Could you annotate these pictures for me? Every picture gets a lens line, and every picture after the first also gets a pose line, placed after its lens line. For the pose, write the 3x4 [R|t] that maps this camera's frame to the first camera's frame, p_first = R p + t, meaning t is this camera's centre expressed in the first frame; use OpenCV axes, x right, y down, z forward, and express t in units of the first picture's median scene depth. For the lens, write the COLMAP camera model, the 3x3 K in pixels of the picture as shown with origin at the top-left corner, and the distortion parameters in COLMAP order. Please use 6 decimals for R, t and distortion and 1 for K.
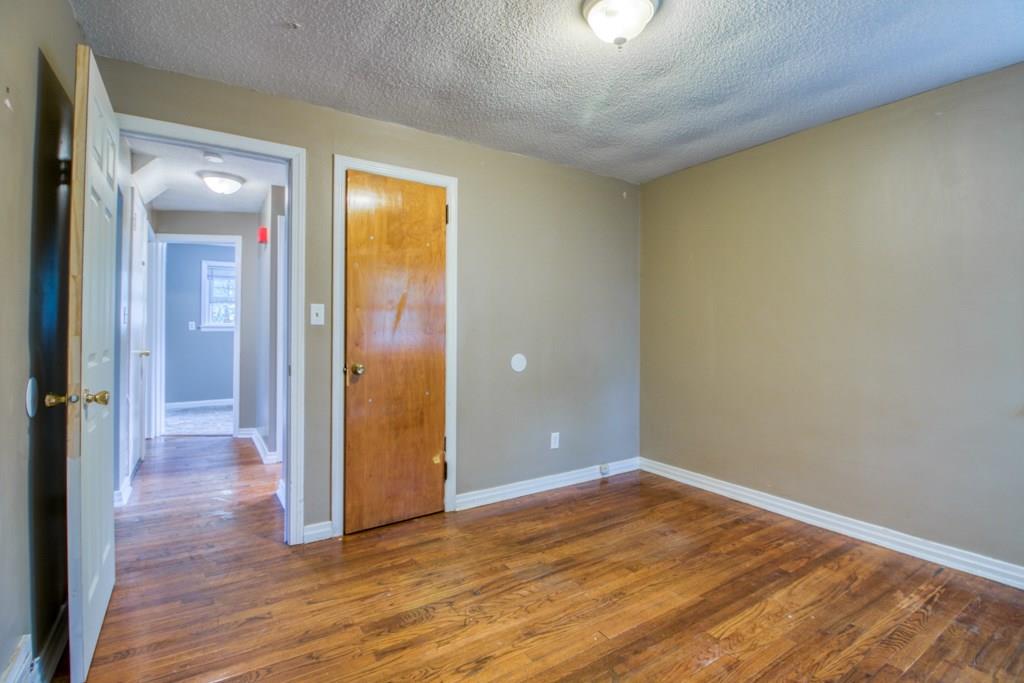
lens RADIAL K [[483.0, 0, 514.6], [0, 483.0, 338.3], [0, 0, 1]] dist [-0.000828, -0.000919]
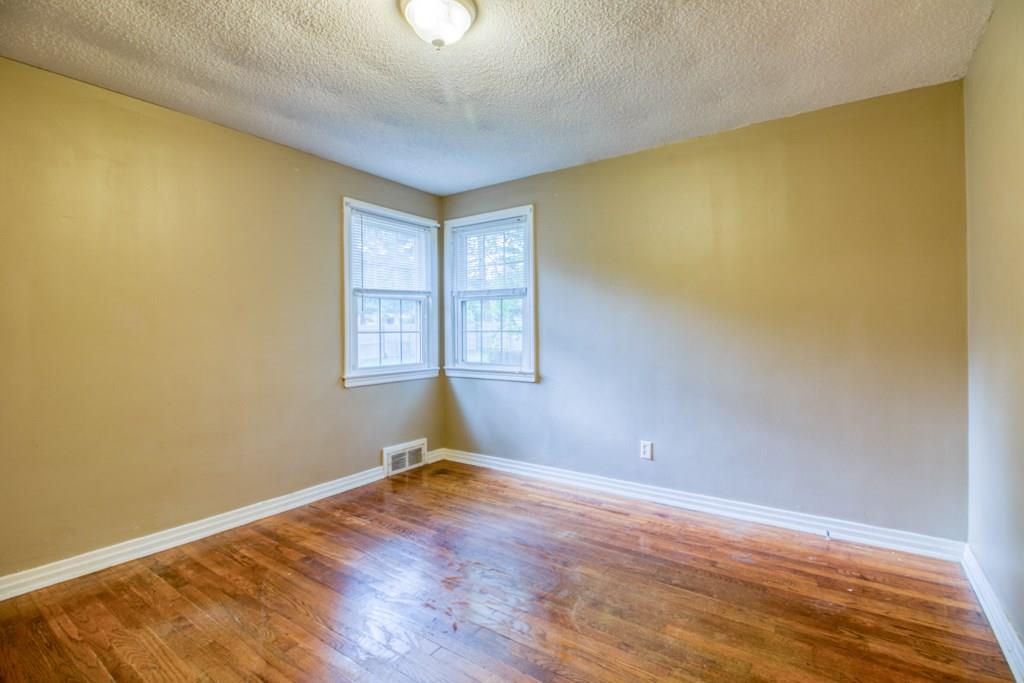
lens RADIAL K [[483.0, 0, 519.2], [0, 483.0, 340.0], [0, 0, 1]] dist [-0.000828, -0.000919]
pose [[-0.377073, -0.017575, 0.926017, -0.543749], [0.021374, 0.999389, 0.027671, -0.016133], [-0.925937, 0.030226, -0.376466, 0.861541]]
